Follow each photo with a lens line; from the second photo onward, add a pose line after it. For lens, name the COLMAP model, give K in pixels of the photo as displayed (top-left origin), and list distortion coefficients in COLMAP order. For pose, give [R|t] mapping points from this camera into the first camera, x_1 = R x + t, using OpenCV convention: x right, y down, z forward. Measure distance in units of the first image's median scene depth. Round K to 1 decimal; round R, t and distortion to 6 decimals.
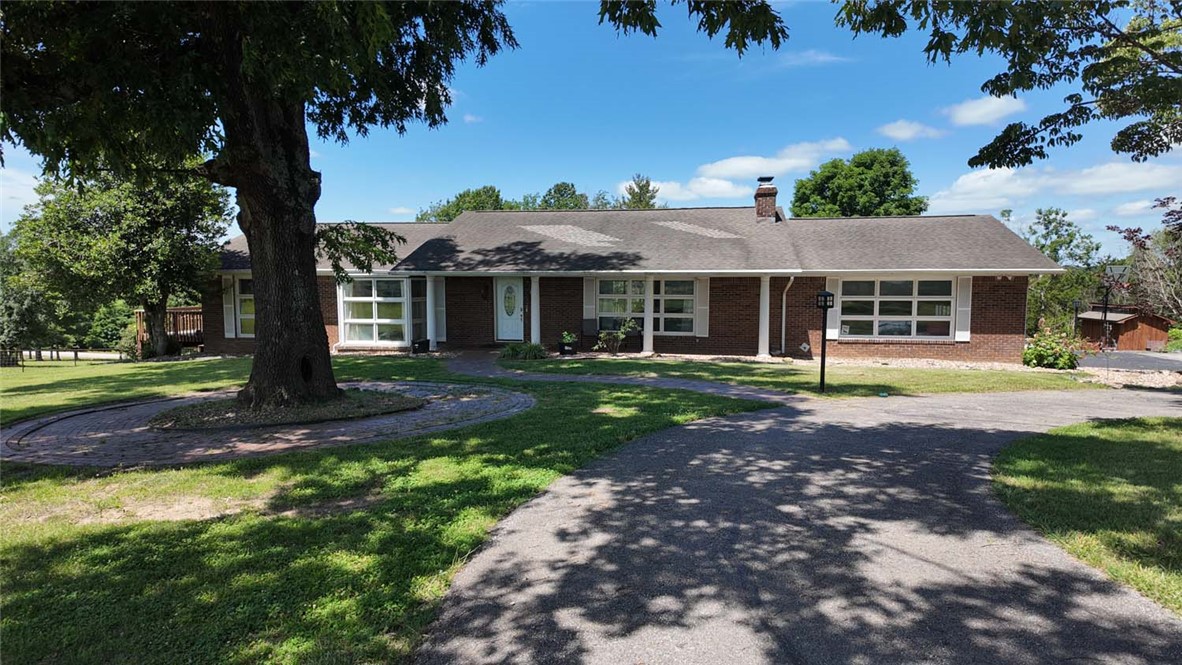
lens RADIAL K [[690.4, 0, 593.2], [0, 690.4, 336.8], [0, 0, 1]] dist [0.062808, -0.069778]
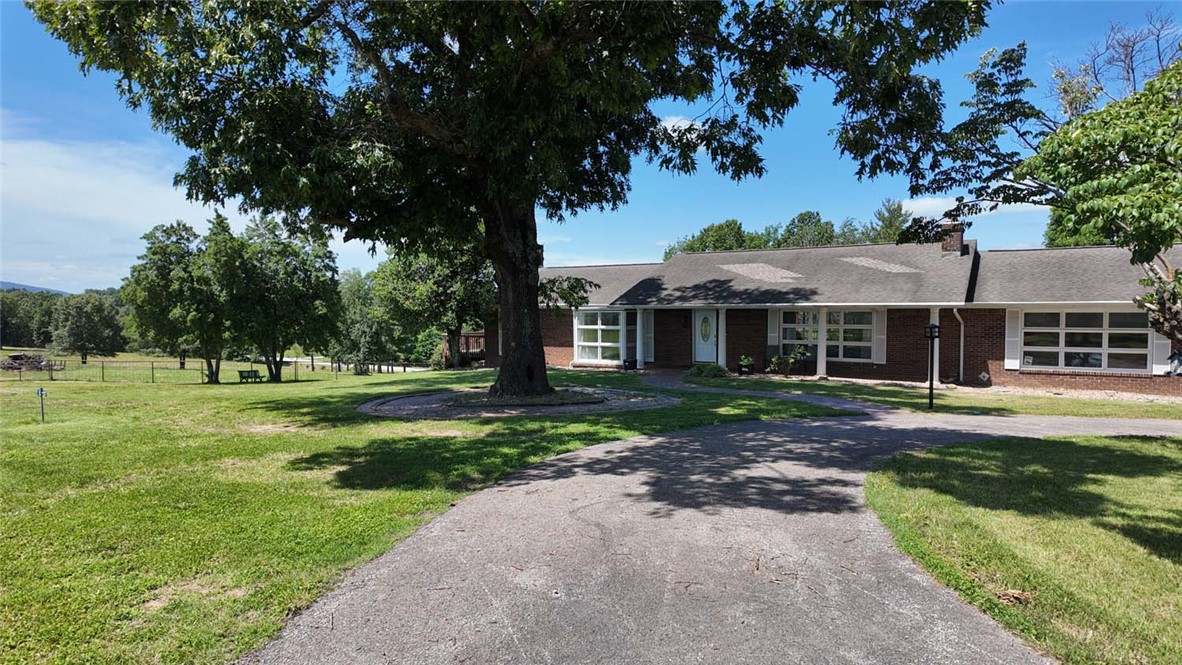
lens RADIAL K [[690.4, 0, 593.2], [0, 690.4, 336.8], [0, 0, 1]] dist [0.062808, -0.069778]
pose [[0.931613, 0.012048, -0.363252, 0.142190], [-0.025993, 0.999100, -0.033527, 0.006690], [0.362522, 0.040676, 0.931087, -0.193978]]
